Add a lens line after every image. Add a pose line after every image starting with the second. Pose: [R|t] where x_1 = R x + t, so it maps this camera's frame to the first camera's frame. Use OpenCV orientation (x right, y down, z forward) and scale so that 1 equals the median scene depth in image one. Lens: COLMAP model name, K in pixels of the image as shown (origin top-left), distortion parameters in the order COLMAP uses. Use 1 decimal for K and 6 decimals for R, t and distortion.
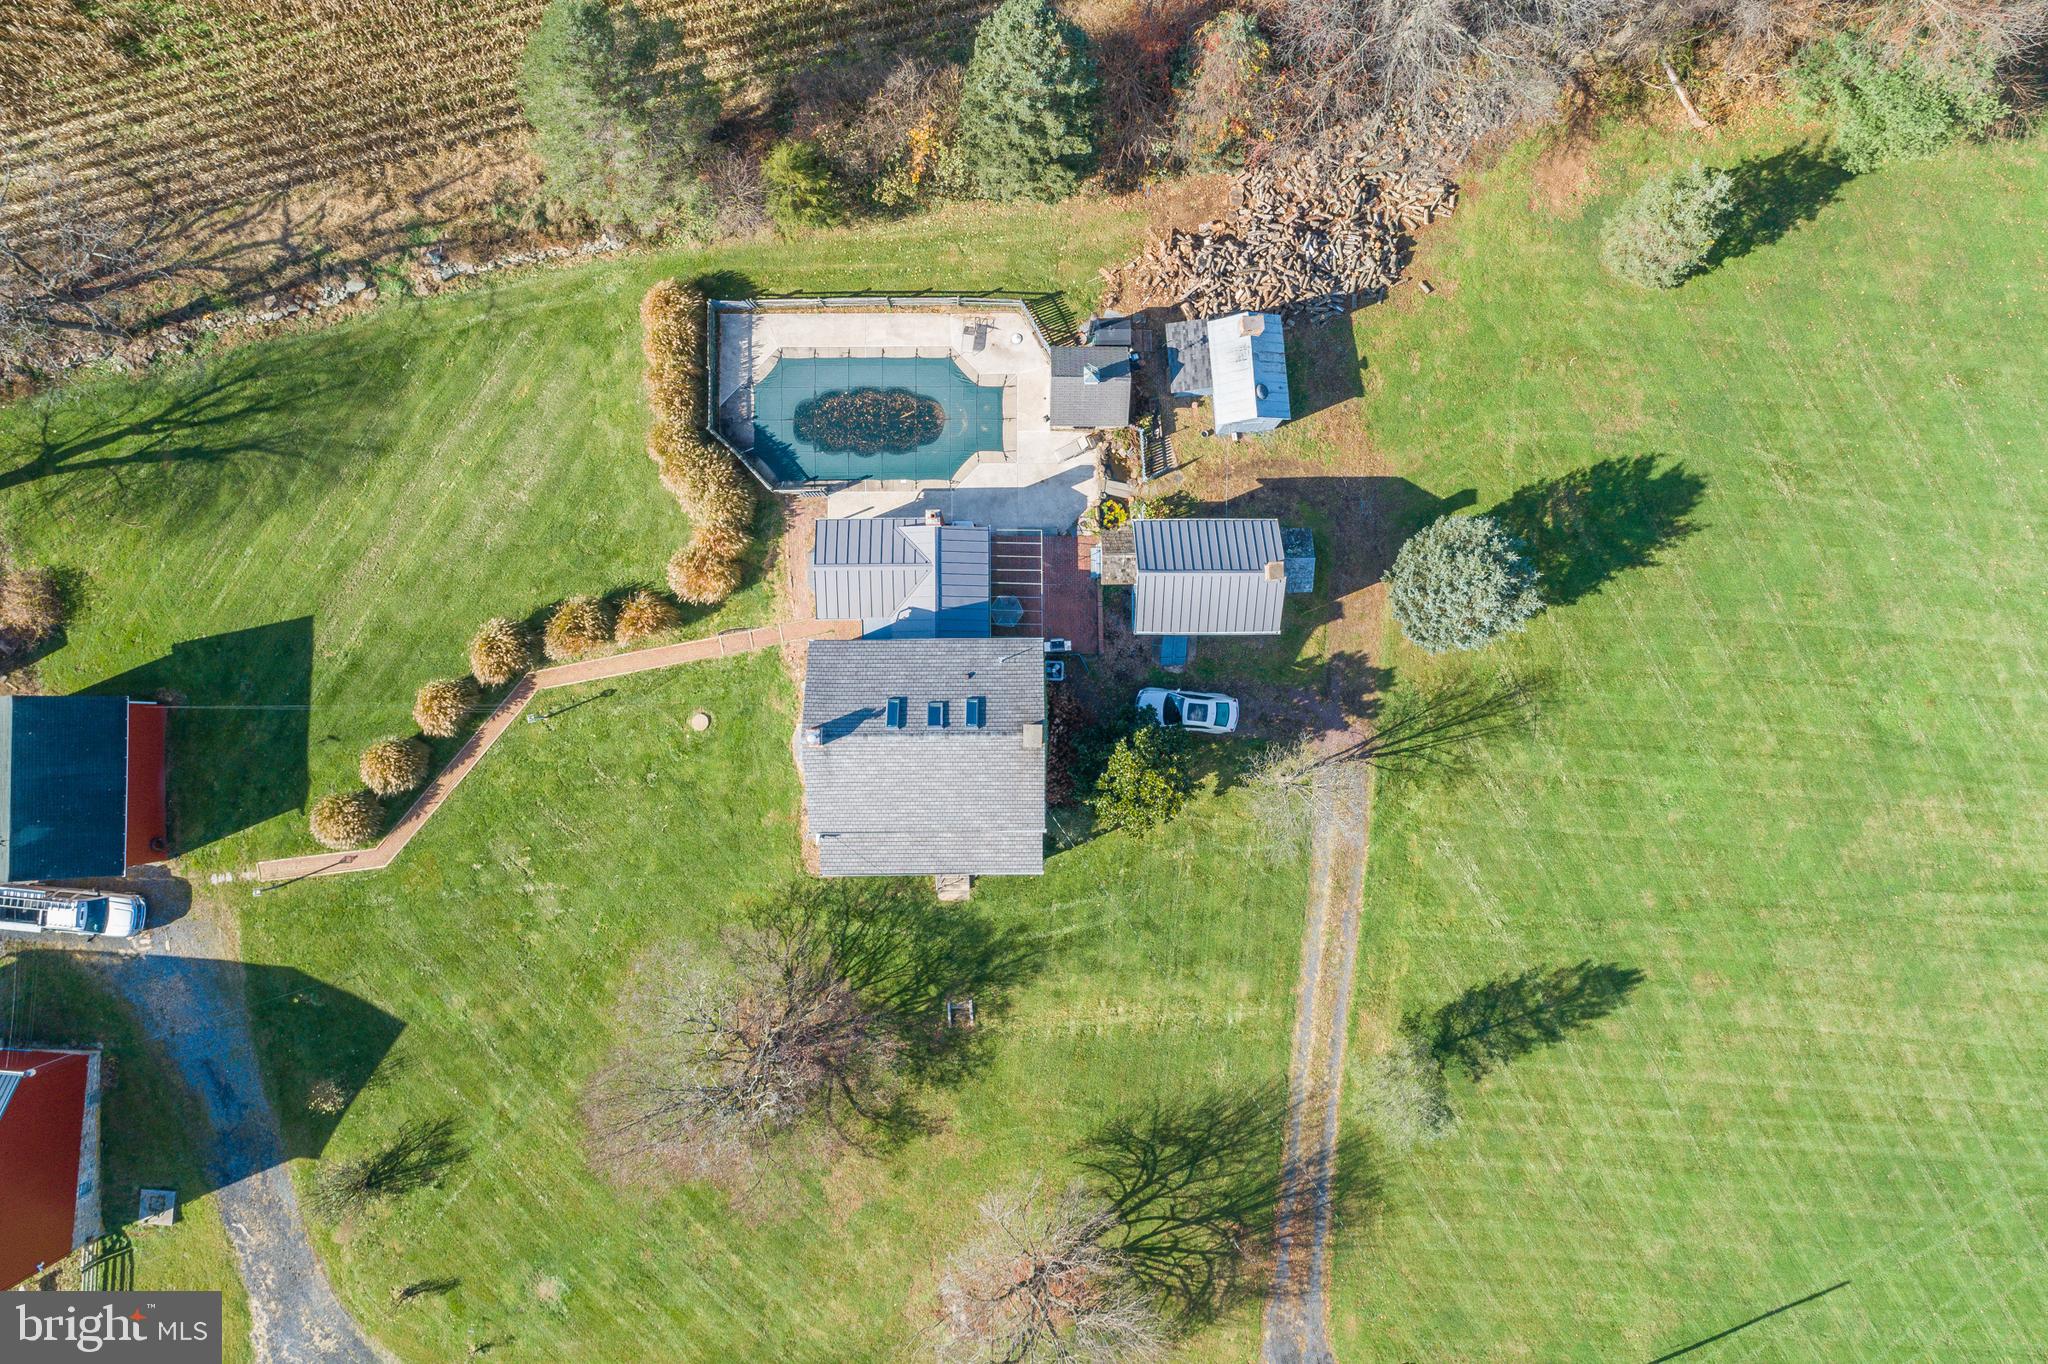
lens RADIAL K [[1330.0, 0, 1030.6], [0, 1330.0, 723.8], [0, 0, 1]] dist [-0.005705, 0.004552]
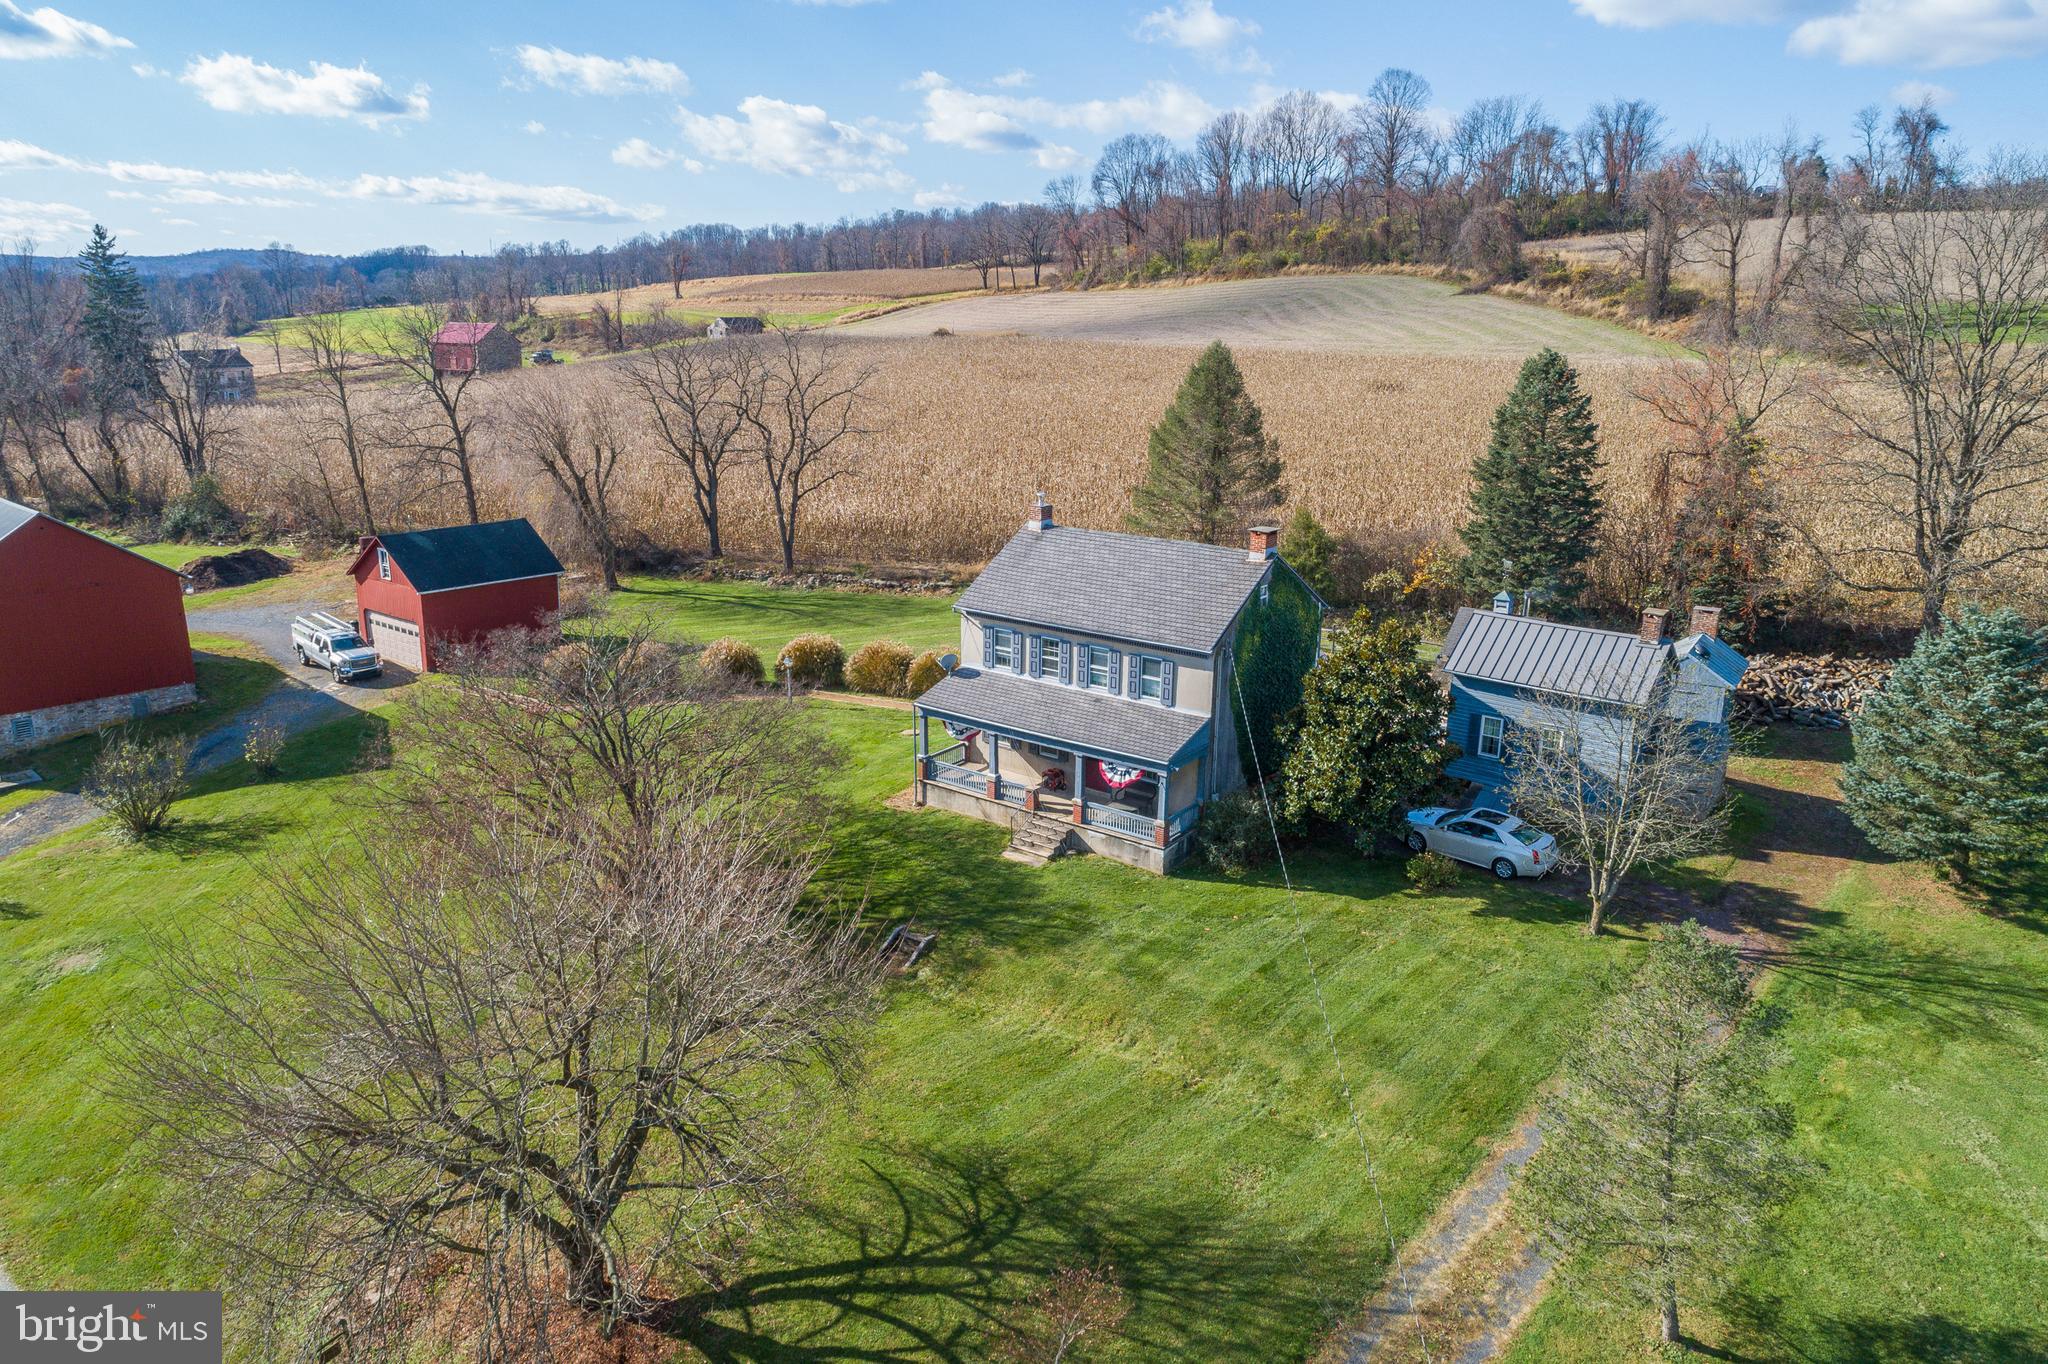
lens RADIAL K [[1330.0, 0, 1030.6], [0, 1330.0, 723.8], [0, 0, 1]] dist [-0.005705, 0.004552]
pose [[0.792840, 0.184020, -0.580983, 0.309619], [-0.609344, 0.255385, -0.750652, 0.592291], [0.010240, 0.949166, 0.314611, 0.722633]]
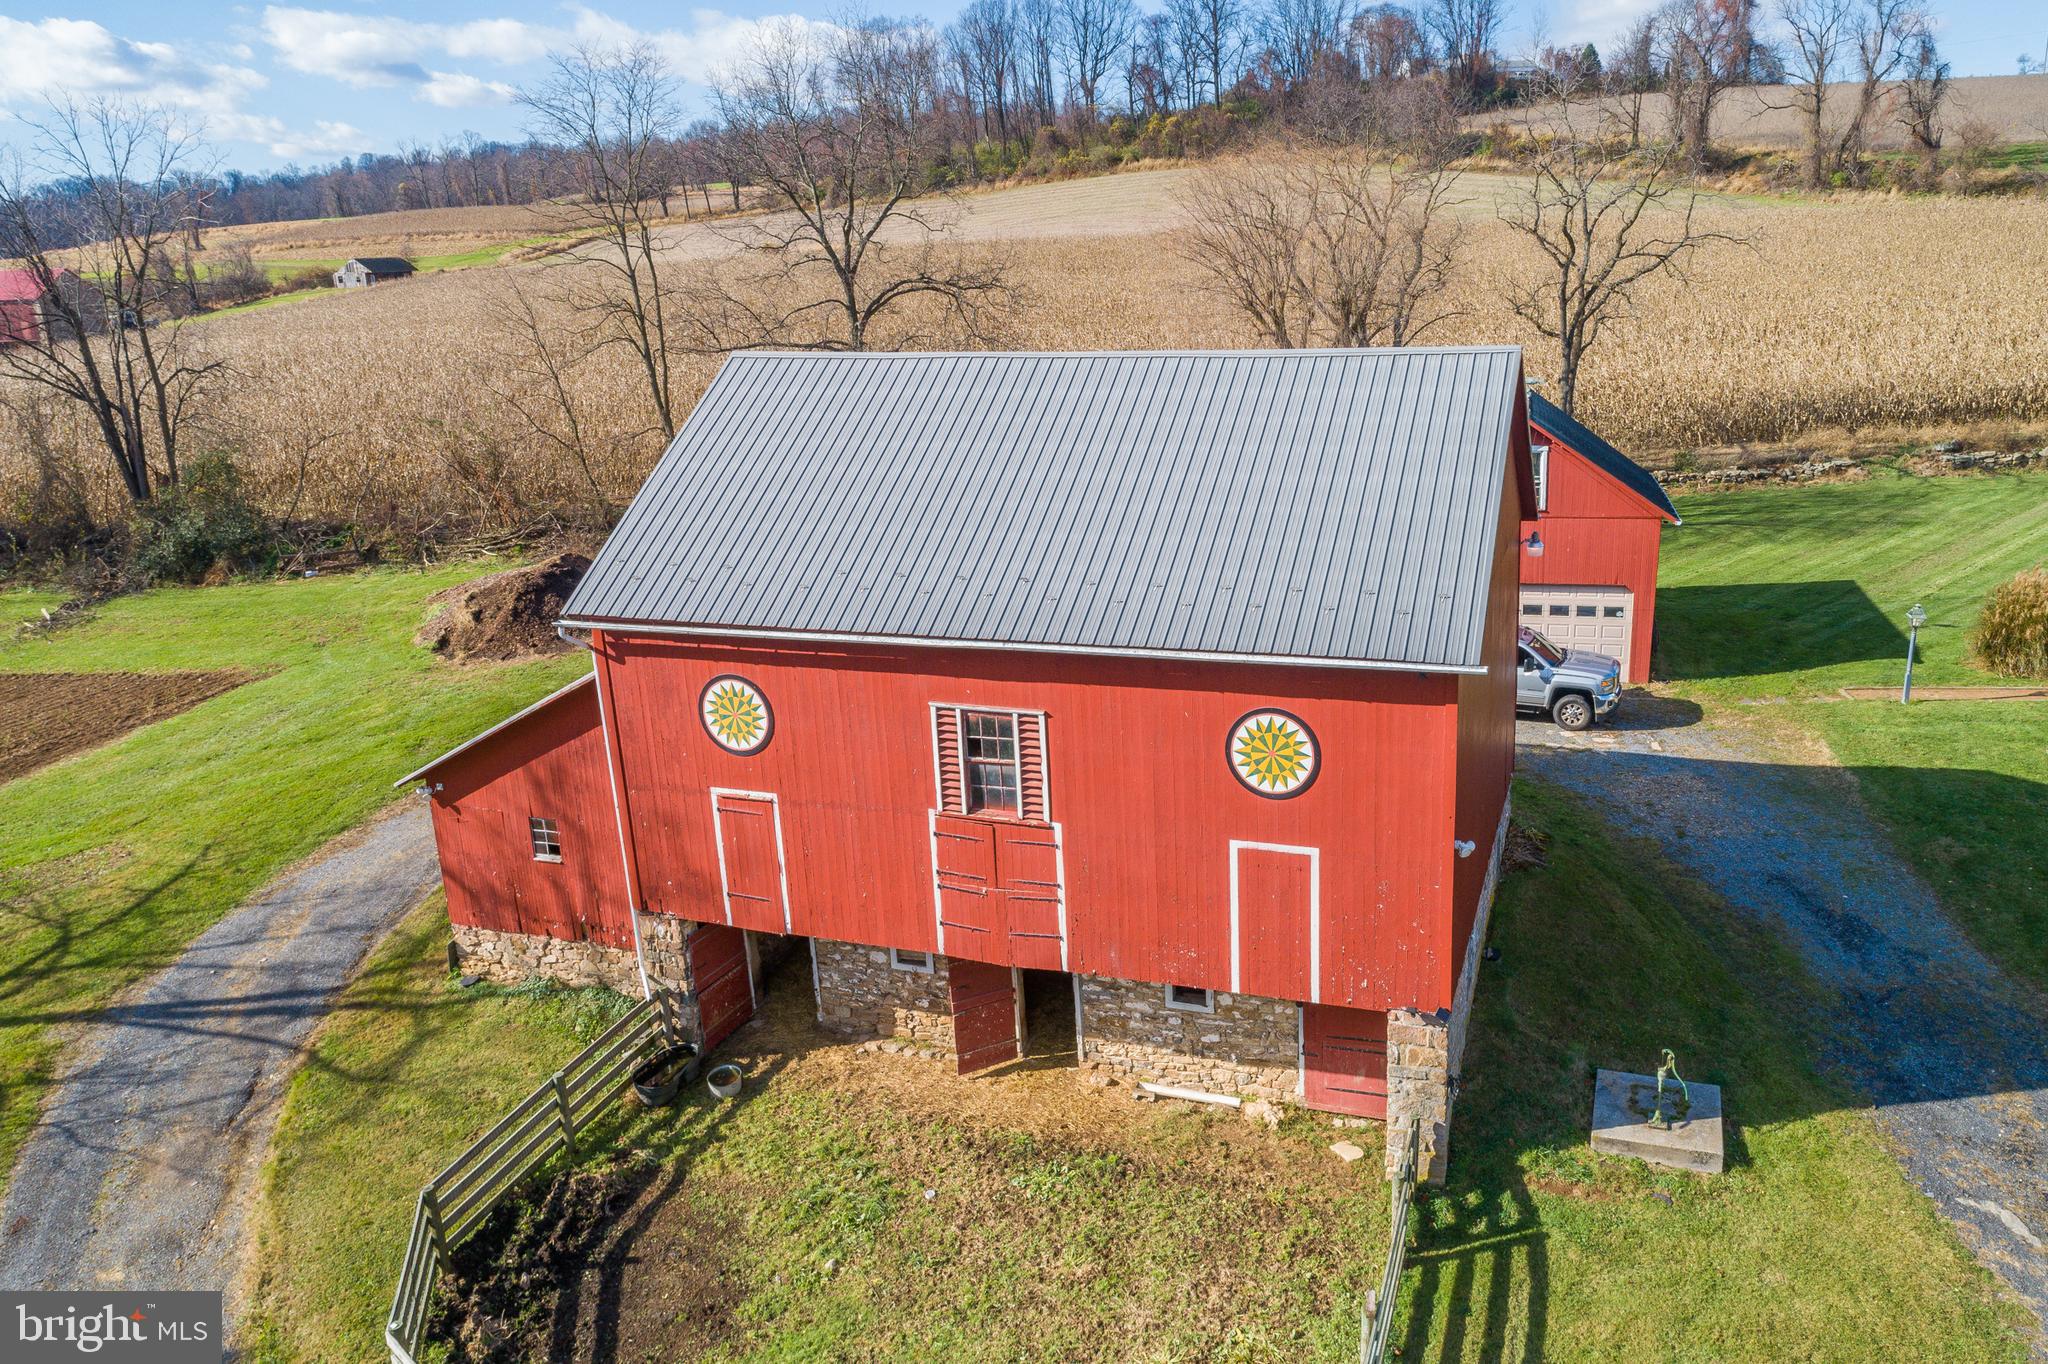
lens RADIAL K [[1452.4, 0, 1164.8], [0, 1452.4, 653.9], [0, 0, 1]] dist [-0.002757, -0.001456]
pose [[0.969874, 0.026300, -0.242183, -0.693443], [-0.239060, 0.293951, -0.925442, 0.652437], [0.046851, 0.955459, 0.291383, 0.818857]]
